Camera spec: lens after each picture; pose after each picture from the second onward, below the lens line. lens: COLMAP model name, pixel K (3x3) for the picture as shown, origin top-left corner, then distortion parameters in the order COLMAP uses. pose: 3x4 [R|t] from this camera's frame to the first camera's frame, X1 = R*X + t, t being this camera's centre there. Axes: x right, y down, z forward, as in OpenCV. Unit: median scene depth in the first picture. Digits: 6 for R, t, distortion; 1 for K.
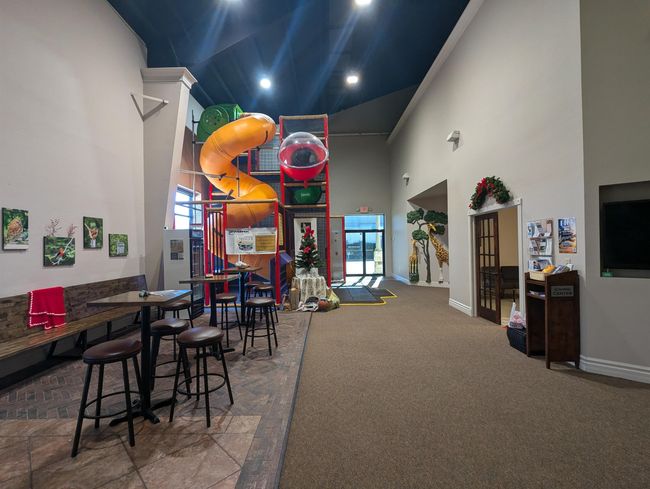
lens RADIAL K [[307.7, 0, 323.5], [0, 307.7, 243.1], [0, 0, 1]] dist [0.000503, -0.001914]
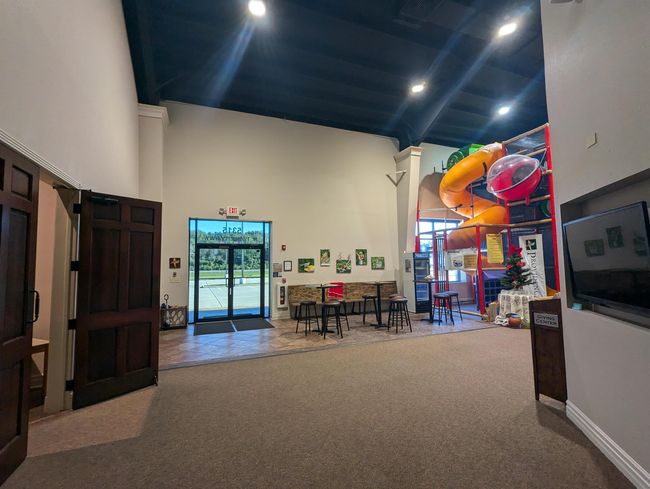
lens RADIAL K [[307.7, 0, 323.5], [0, 307.7, 243.1], [0, 0, 1]] dist [0.000503, -0.001914]
pose [[0.388493, -0.052613, -0.919948, 0.771554], [0.015530, 0.998601, -0.050553, -0.020809], [0.921321, 0.005353, 0.388766, 0.011156]]
